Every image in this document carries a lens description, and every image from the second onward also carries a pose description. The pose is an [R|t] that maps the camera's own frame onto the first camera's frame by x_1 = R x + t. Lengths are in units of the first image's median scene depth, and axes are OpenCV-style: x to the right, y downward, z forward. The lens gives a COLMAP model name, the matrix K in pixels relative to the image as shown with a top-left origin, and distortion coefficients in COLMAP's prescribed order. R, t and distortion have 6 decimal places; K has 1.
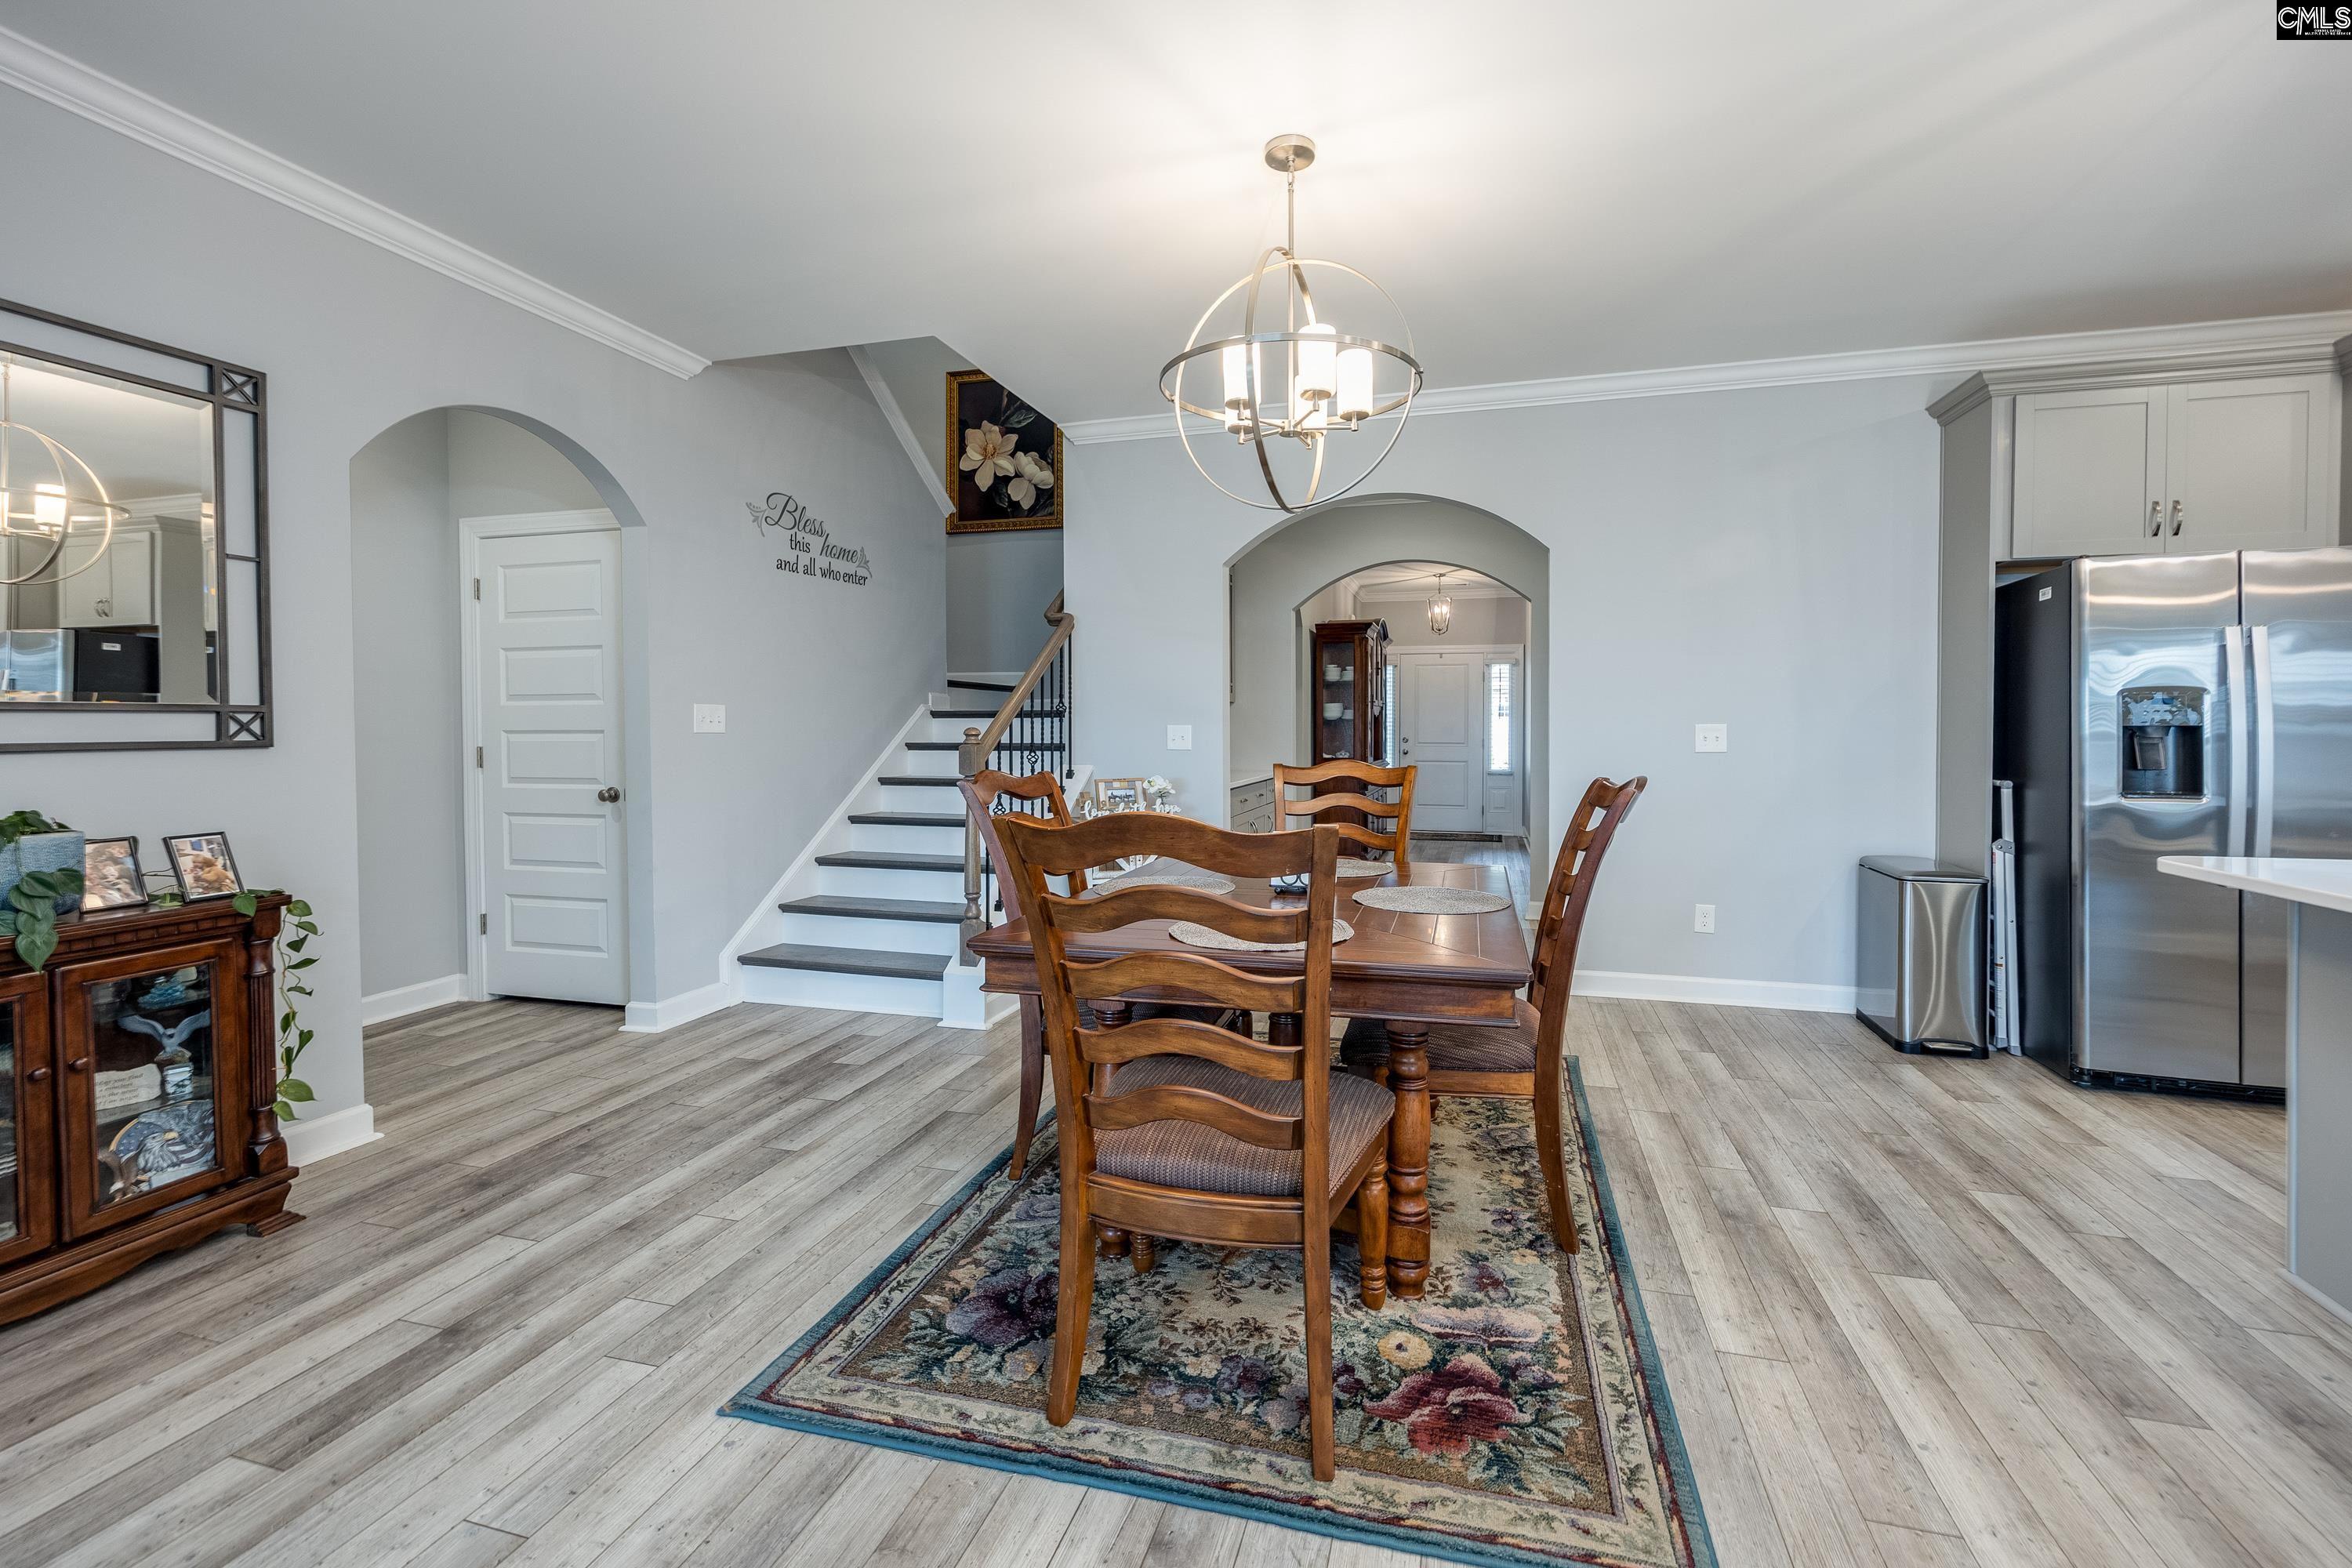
lens RADIAL K [[1035.0, 0, 1132.4], [0, 1035.0, 736.7], [0, 0, 1]] dist [-0.000112, 0.000073]
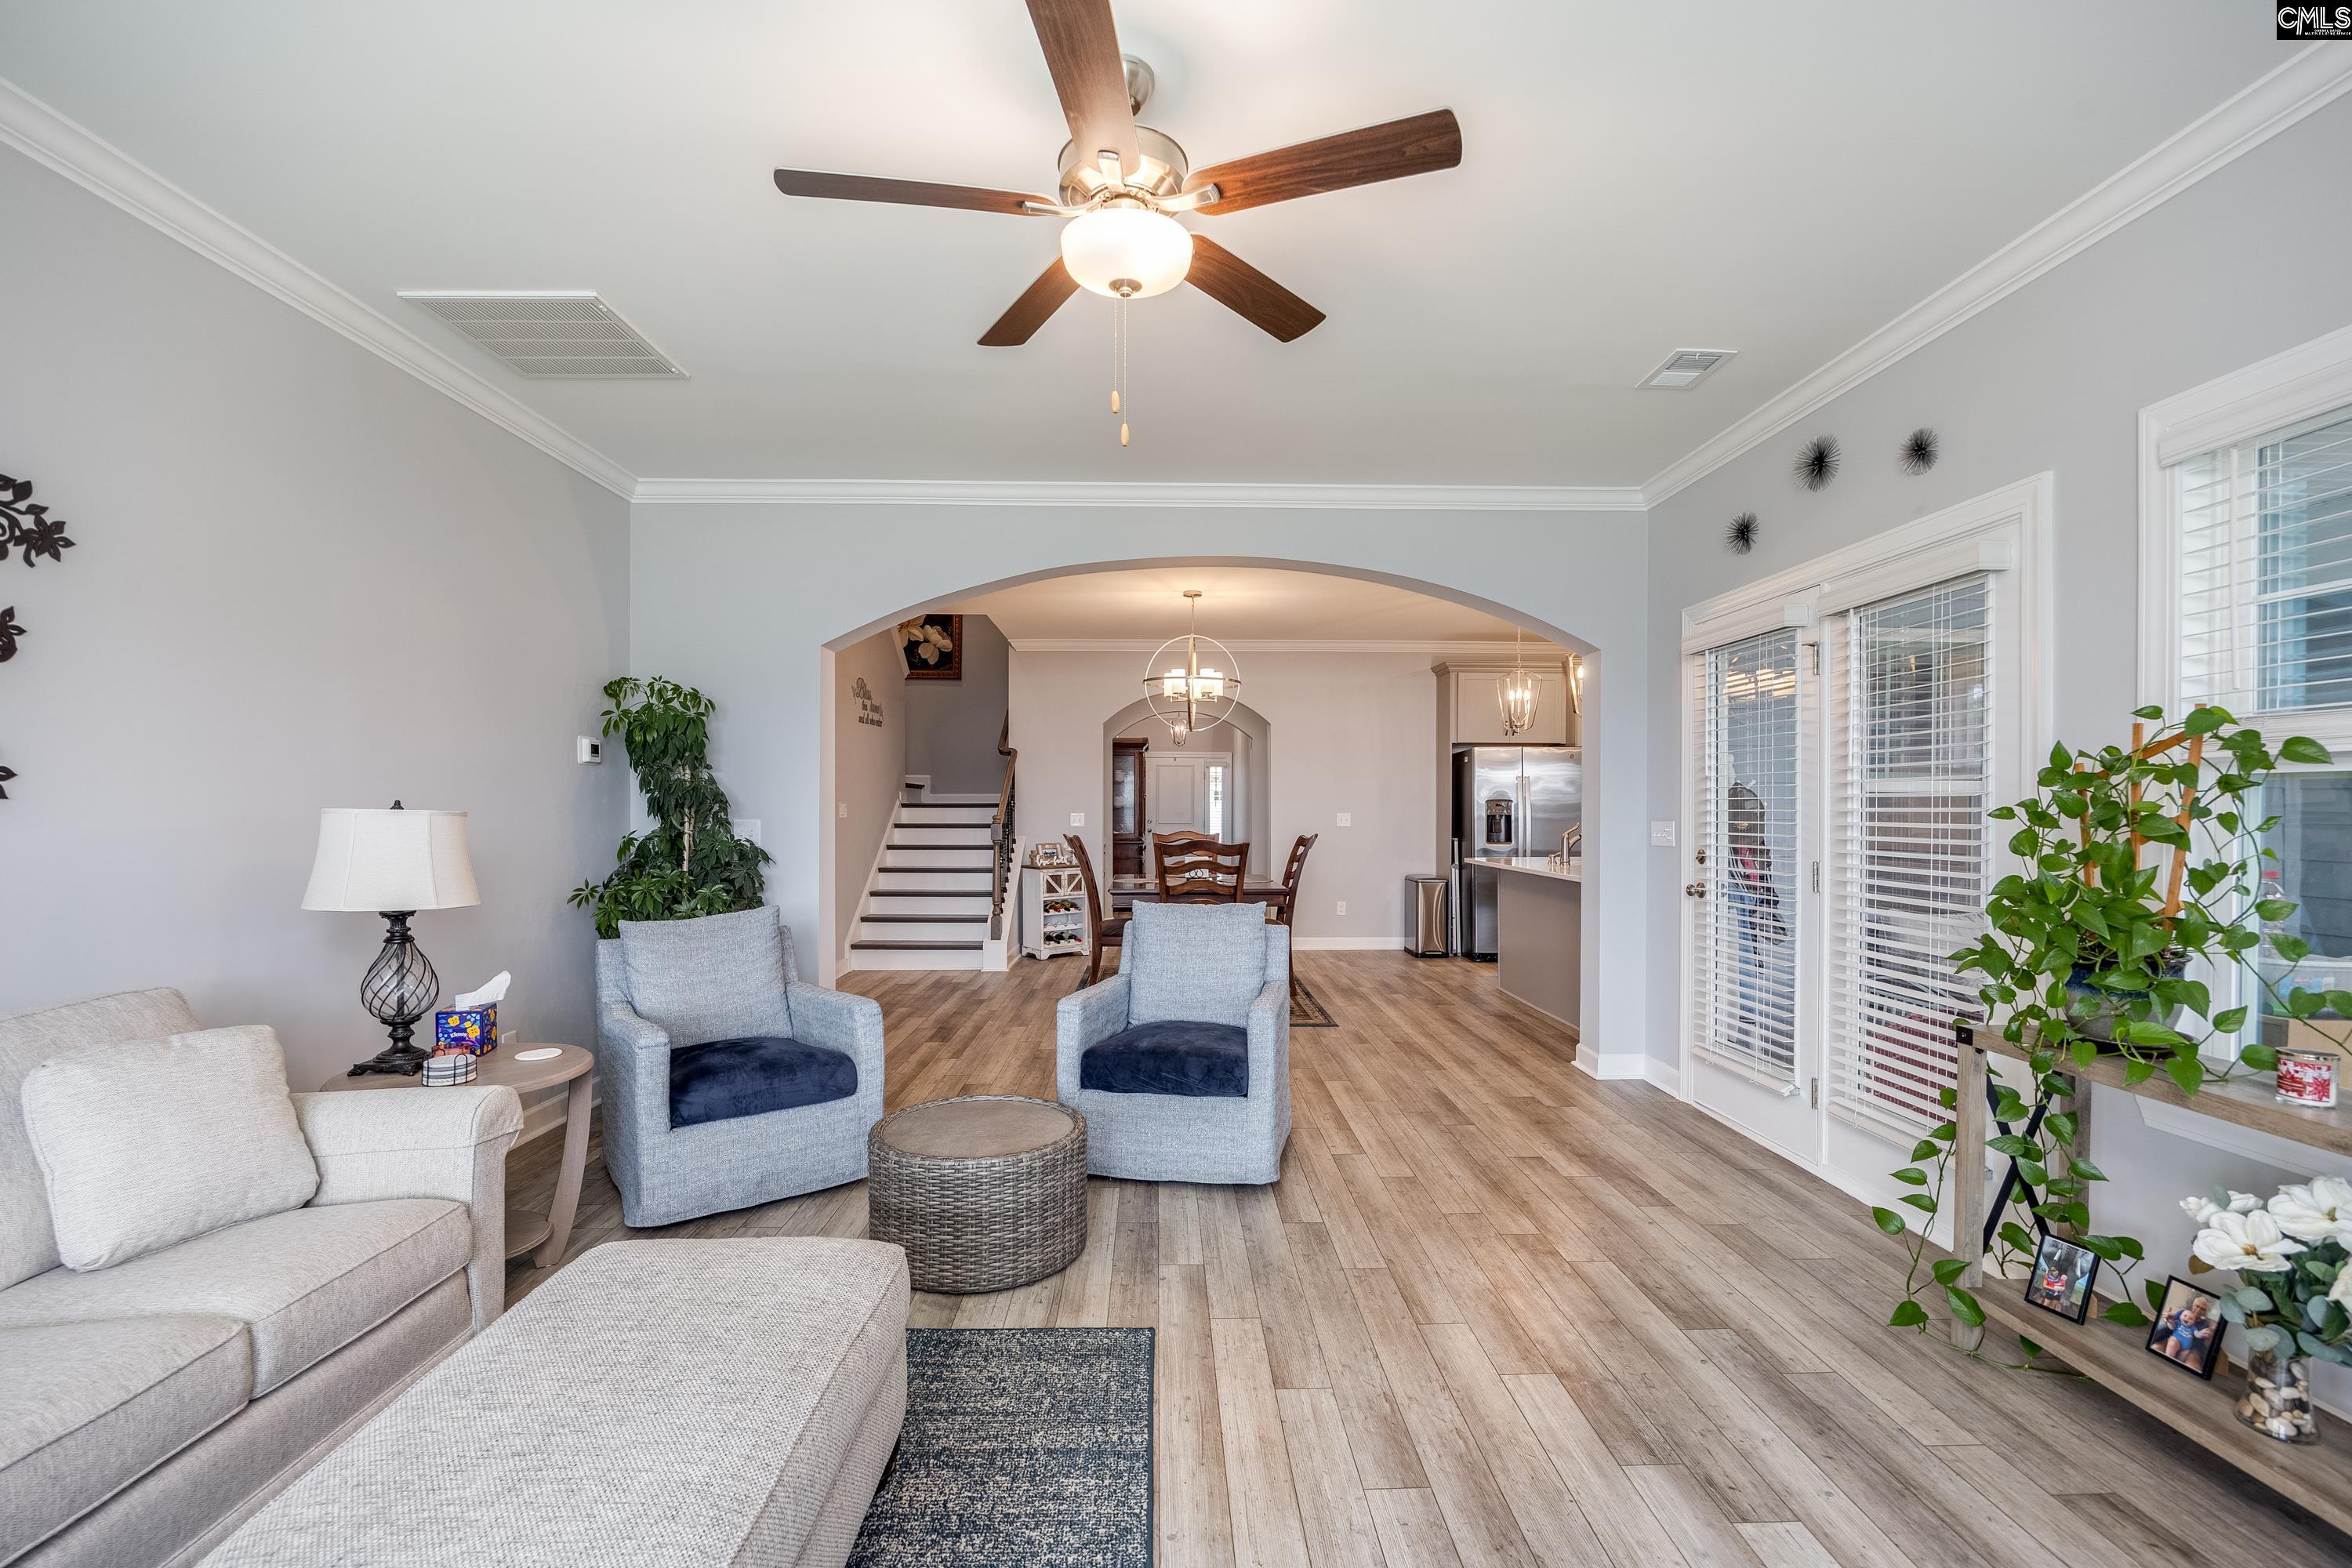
lens RADIAL K [[1044.2, 0, 1176.0], [0, 1044.2, 784.0], [0, 0, 1]] dist [-0.002078, -0.000353]
pose [[0.944340, 0.010162, 0.328815, -0.716200], [0.000645, 0.999464, -0.032740, -0.004147], [-0.328972, 0.031130, 0.943827, -1.392080]]
